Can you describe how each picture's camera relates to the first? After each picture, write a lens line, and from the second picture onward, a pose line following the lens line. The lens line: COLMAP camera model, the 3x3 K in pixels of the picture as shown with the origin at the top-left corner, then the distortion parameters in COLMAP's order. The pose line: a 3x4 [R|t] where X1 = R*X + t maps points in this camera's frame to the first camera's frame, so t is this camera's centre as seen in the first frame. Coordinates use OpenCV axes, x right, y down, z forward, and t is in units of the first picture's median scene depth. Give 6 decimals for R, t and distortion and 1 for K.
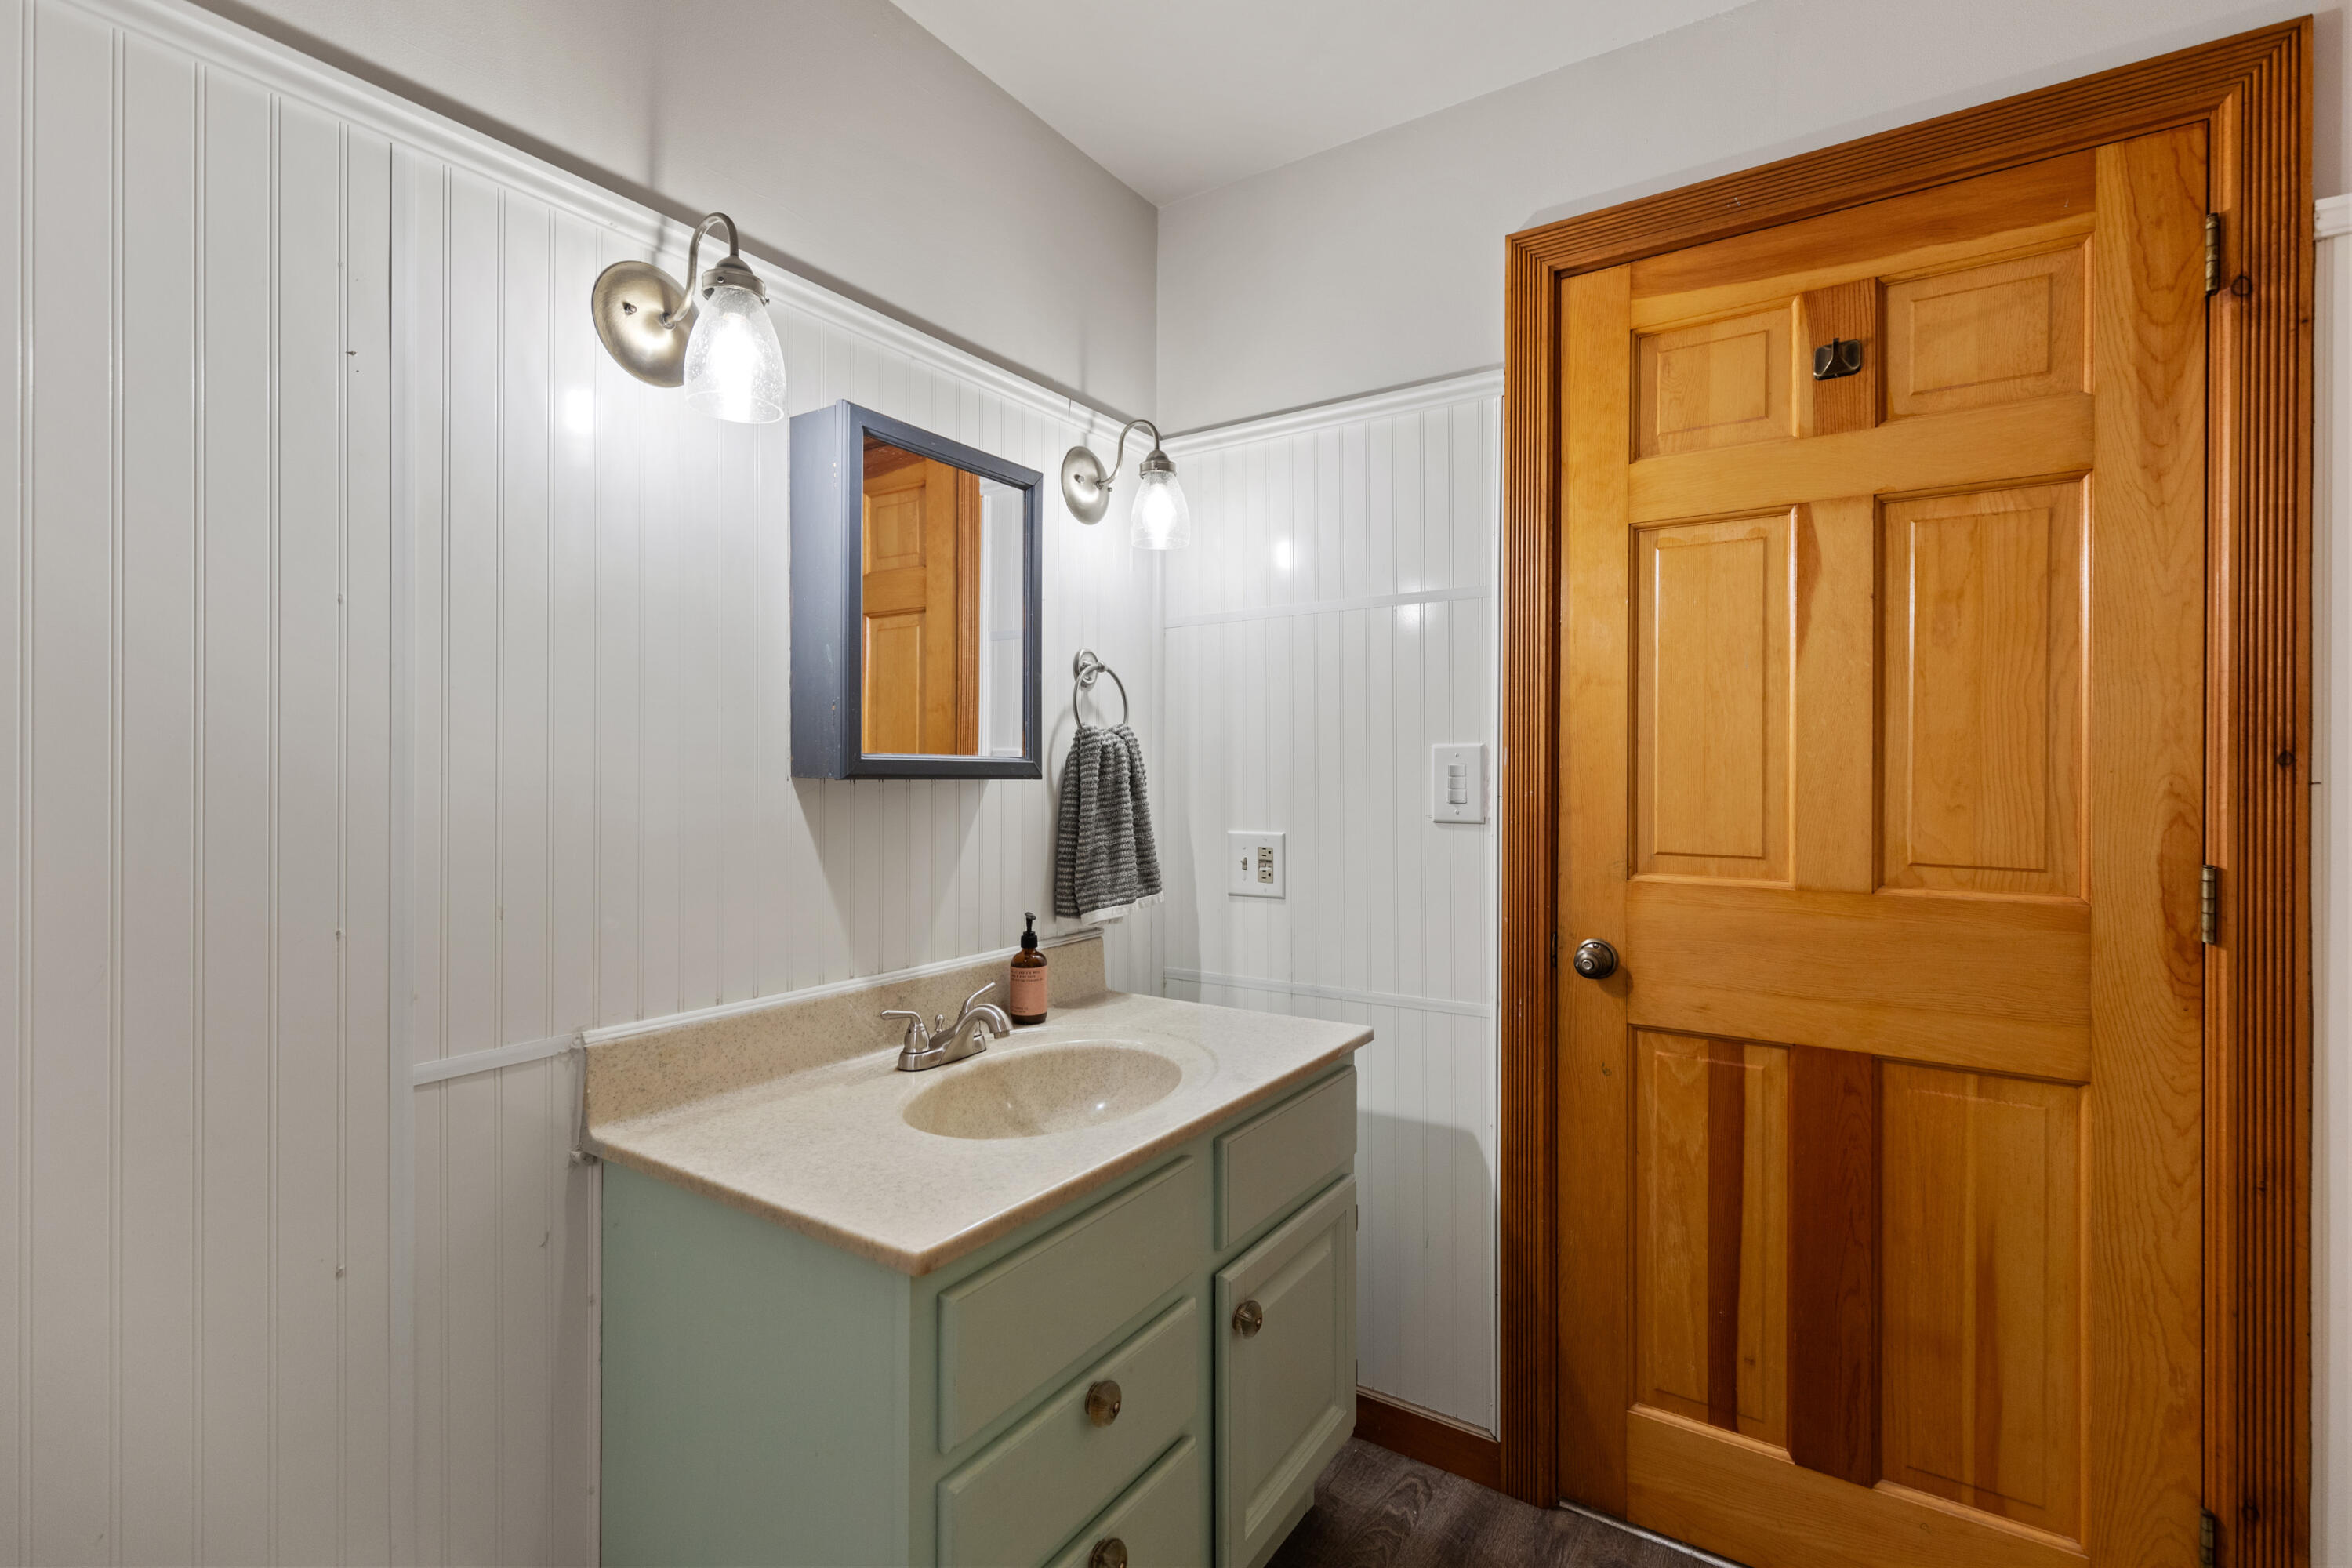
lens RADIAL K [[1056.8, 0, 1188.0], [0, 1056.8, 767.7], [0, 0, 1]] dist [0.003445, 0.000126]
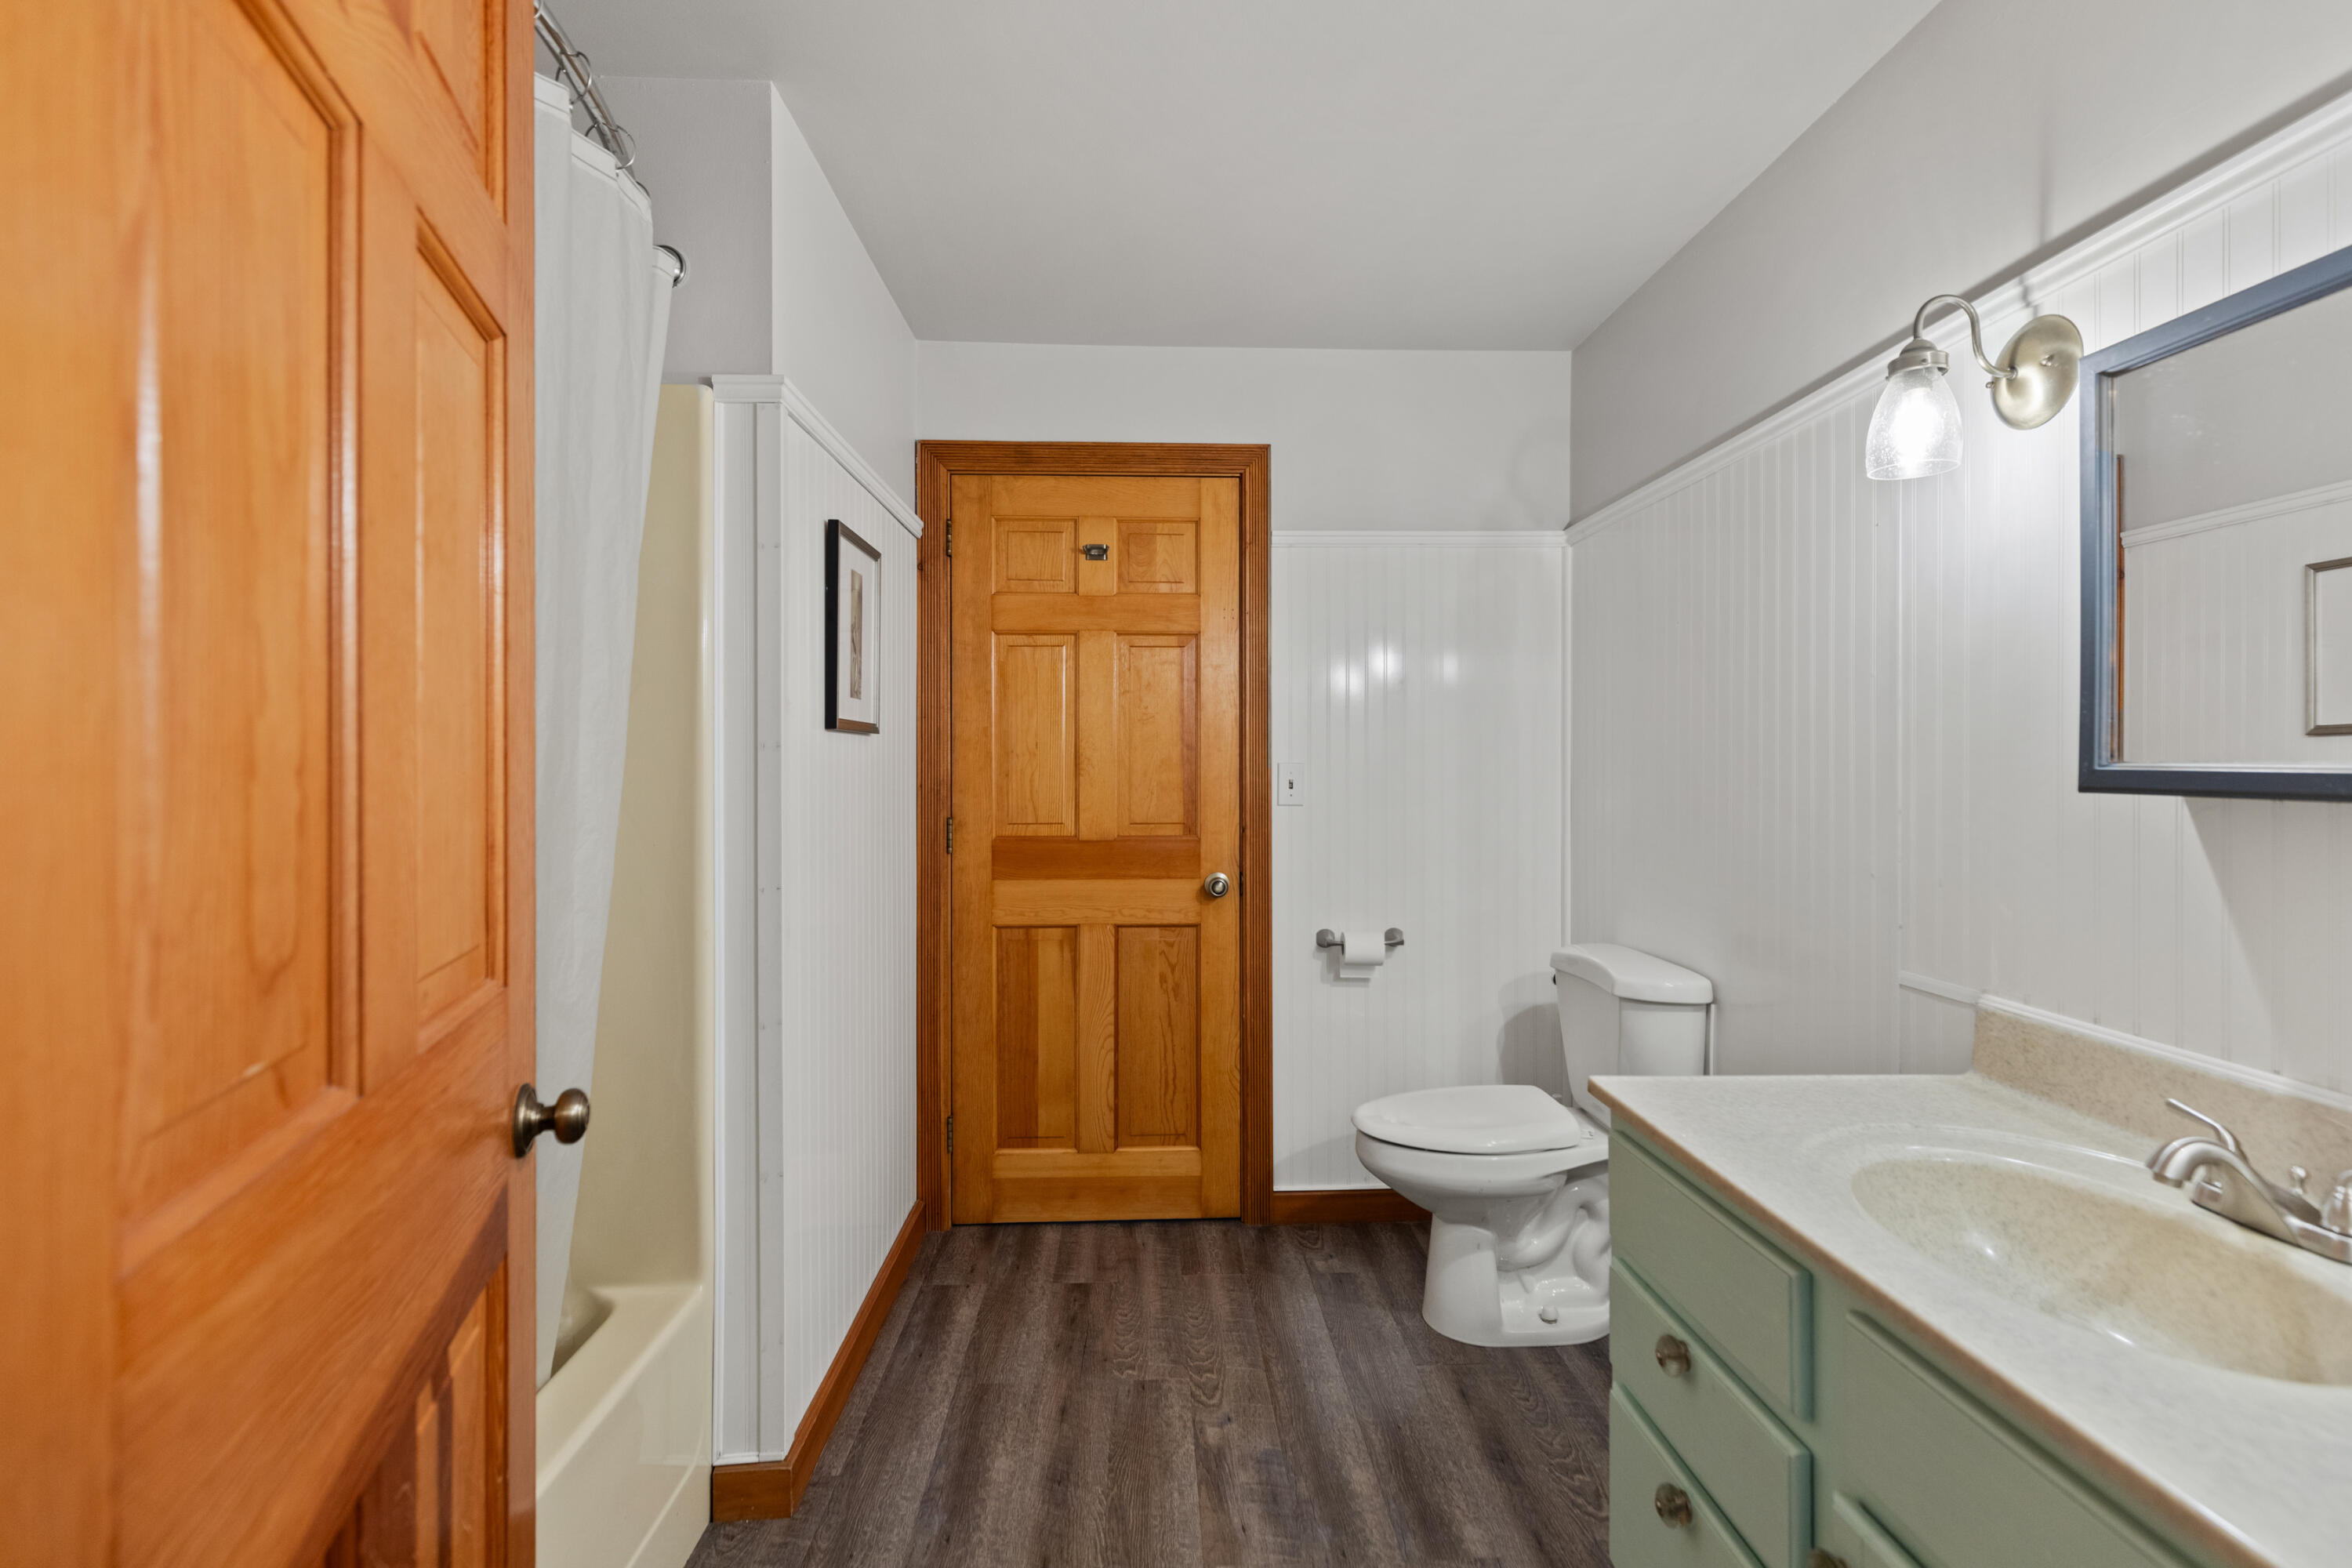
lens RADIAL K [[1056.8, 0, 1188.0], [0, 1056.8, 767.7], [0, 0, 1]] dist [0.003445, 0.000126]
pose [[-0.808562, -0.008129, -0.588355, 0.803286], [-0.009383, 0.999956, -0.000920, -0.002874], [0.588336, 0.004777, -0.808602, 1.294492]]
